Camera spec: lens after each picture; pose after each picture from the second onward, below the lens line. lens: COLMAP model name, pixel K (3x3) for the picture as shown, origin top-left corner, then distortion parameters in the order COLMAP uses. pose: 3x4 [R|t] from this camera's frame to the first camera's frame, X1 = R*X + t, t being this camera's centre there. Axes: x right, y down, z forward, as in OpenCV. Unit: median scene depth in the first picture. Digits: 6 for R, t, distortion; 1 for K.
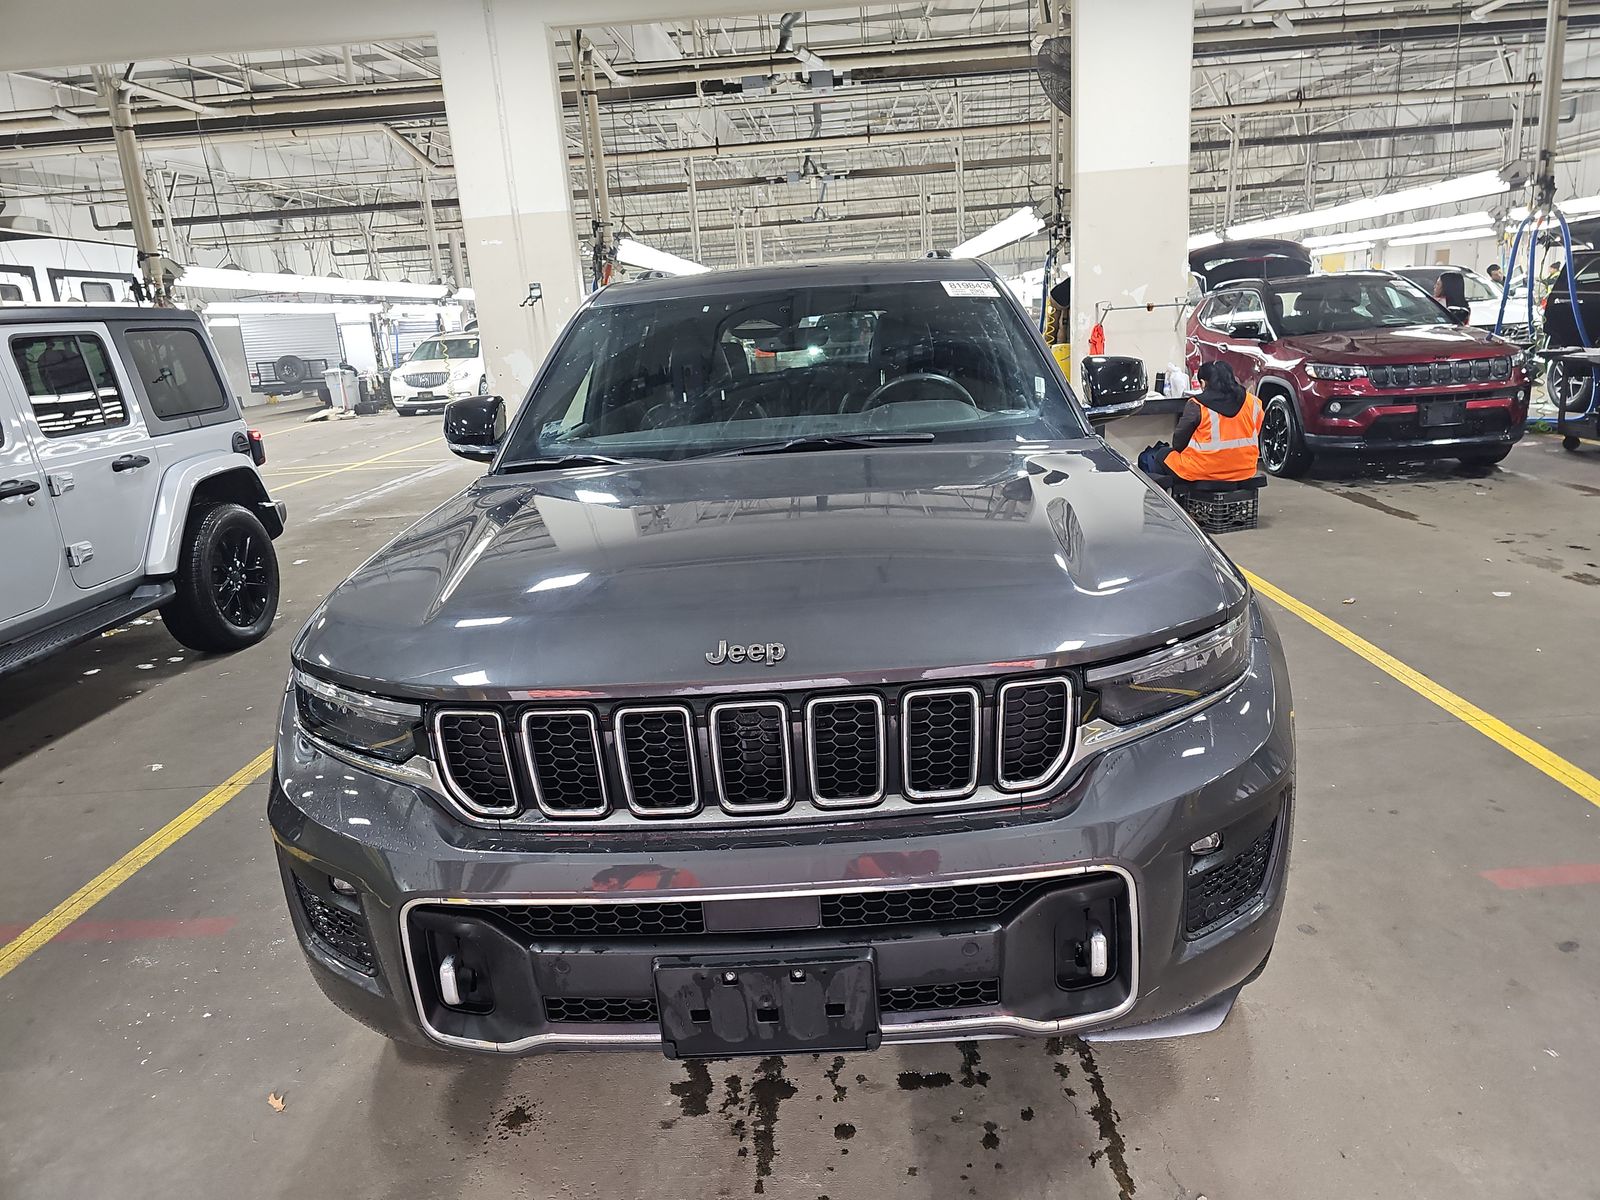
lens RADIAL K [[1053.0, 0, 806.2], [0, 1053.0, 589.9], [0, 0, 1]] dist [0.028054, -0.022574]
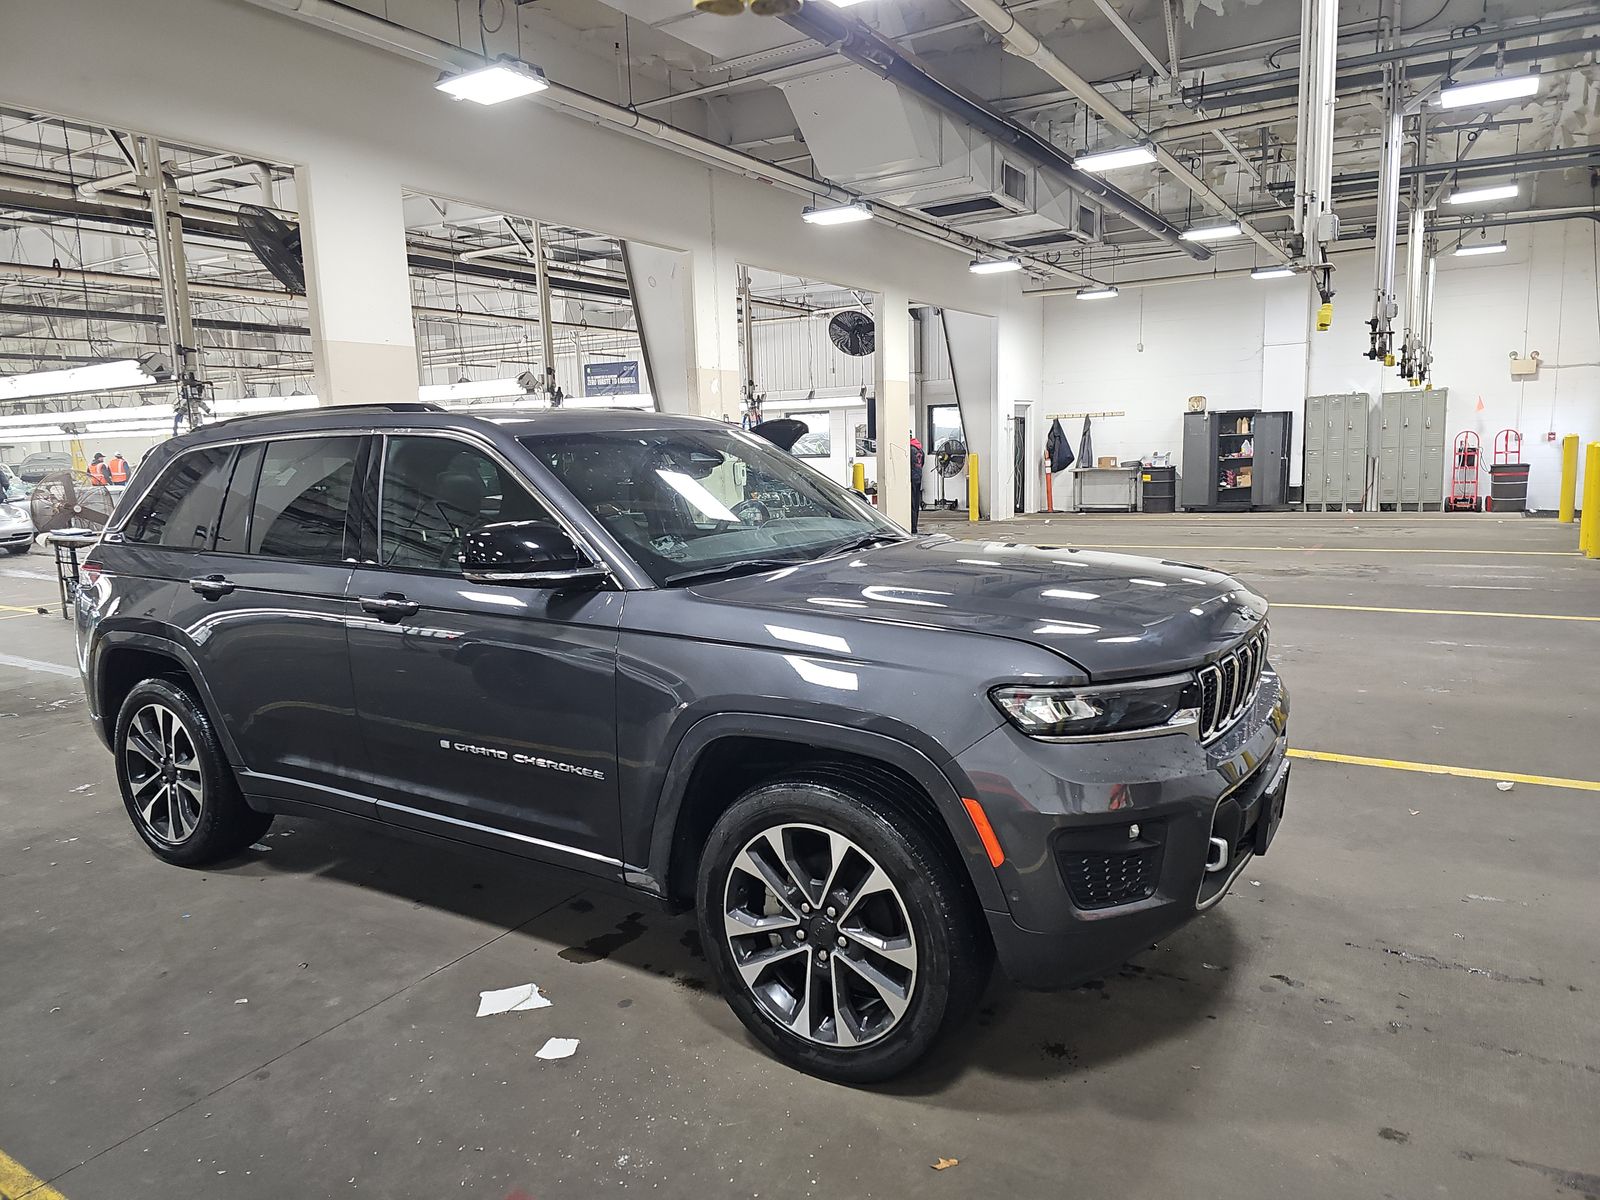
lens RADIAL K [[1053.0, 0, 799.3], [0, 1053.0, 586.0], [0, 0, 1]] dist [0.028054, -0.022574]
pose [[0.531742, -0.081648, 0.842962, -0.403040], [0.219804, 0.974539, -0.044261, -0.021483], [-0.817885, 0.208822, 0.536150, 0.114785]]
